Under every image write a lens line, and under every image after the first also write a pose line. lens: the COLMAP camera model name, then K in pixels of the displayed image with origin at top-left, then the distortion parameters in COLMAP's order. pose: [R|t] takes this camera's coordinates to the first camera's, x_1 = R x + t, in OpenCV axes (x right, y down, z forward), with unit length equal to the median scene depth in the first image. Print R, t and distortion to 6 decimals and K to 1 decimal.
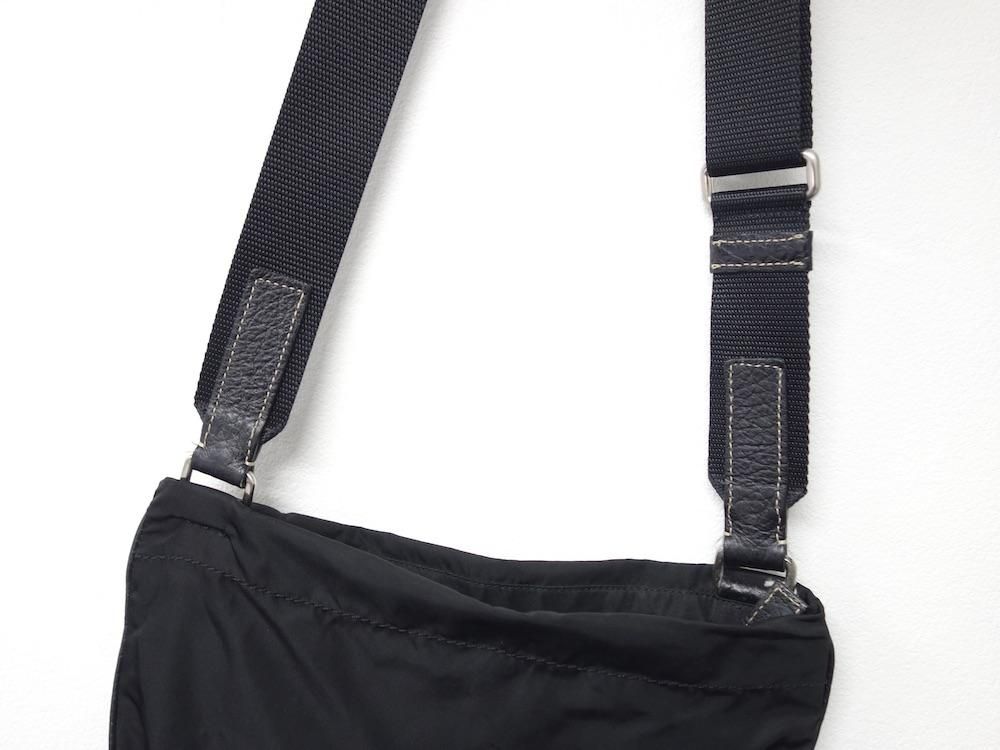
lens RADIAL K [[882.9, 0, 500.0], [0, 882.9, 375.0], [0, 0, 1]] dist [-0.010263, -0.002899]
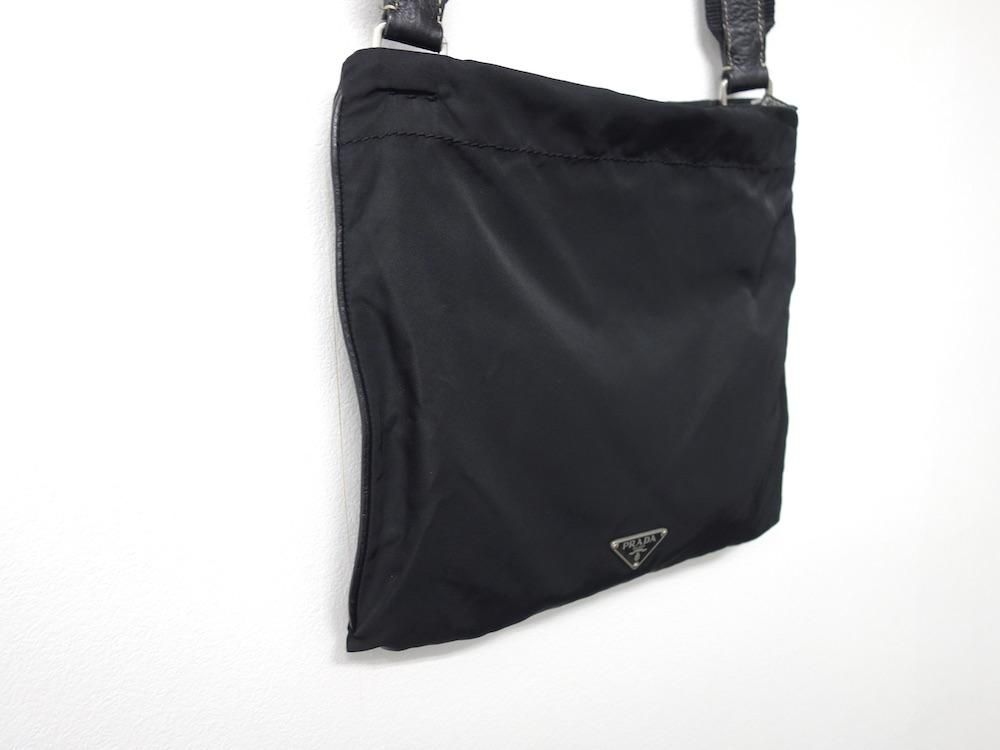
lens RADIAL K [[882.9, 0, 500.0], [0, 882.9, 375.0], [0, 0, 1]] dist [-0.010263, -0.002899]
pose [[0.753684, -0.274881, 0.596994, -0.941874], [0.208066, 0.961410, 0.179997, 0.319899], [-0.623434, -0.011446, 0.781793, 0.172305]]
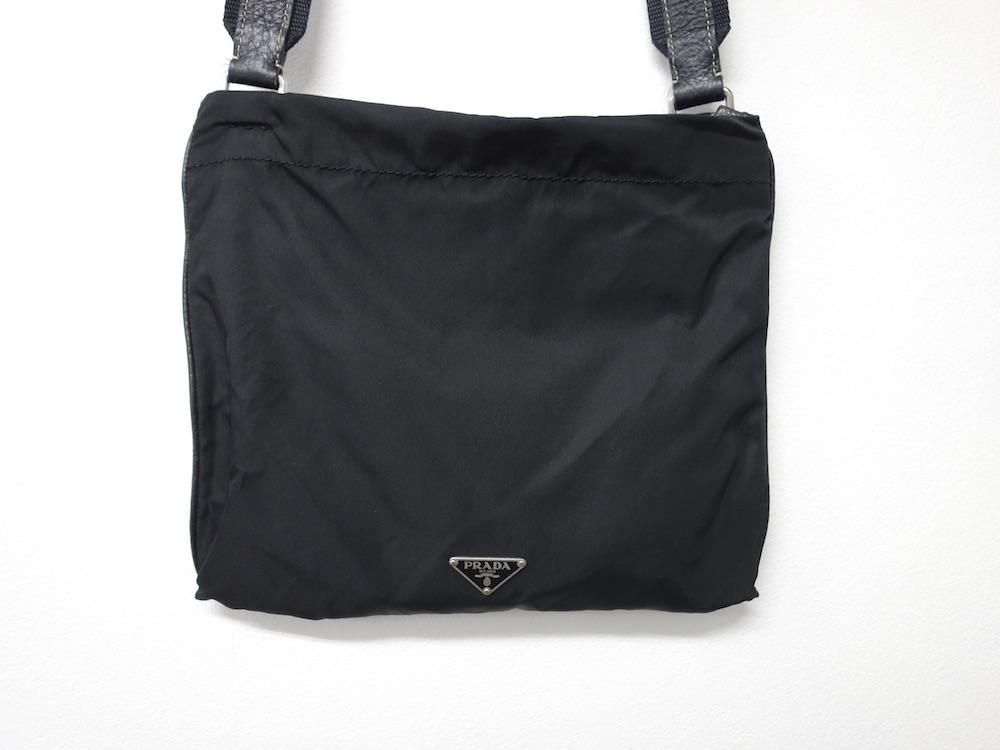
lens RADIAL K [[882.9, 0, 500.0], [0, 882.9, 375.0], [0, 0, 1]] dist [-0.010263, -0.002899]
pose [[0.980978, -0.154824, 0.117100, -0.196939], [0.159700, 0.986600, -0.033413, 0.599073], [-0.110358, 0.051478, 0.992558, -0.186595]]
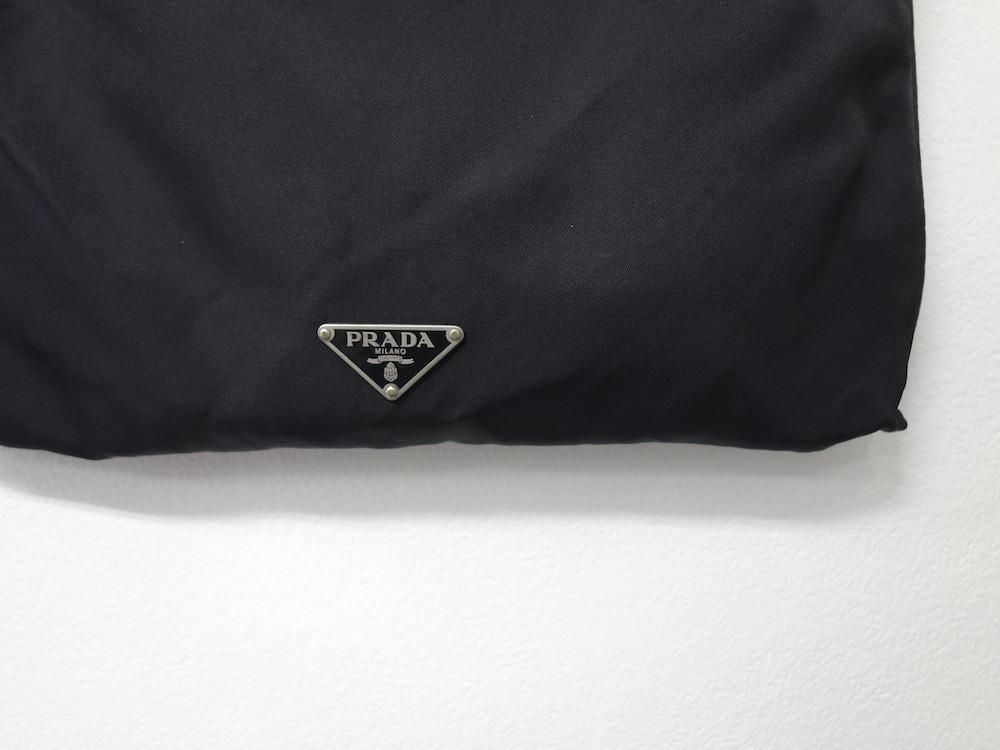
lens RADIAL K [[882.9, 0, 500.0], [0, 882.9, 375.0], [0, 0, 1]] dist [-0.010263, -0.002899]
pose [[0.985186, -0.158248, 0.066074, -0.081317], [0.163124, 0.983642, -0.076411, 0.898321], [-0.052901, 0.086058, 0.994885, 0.391768]]
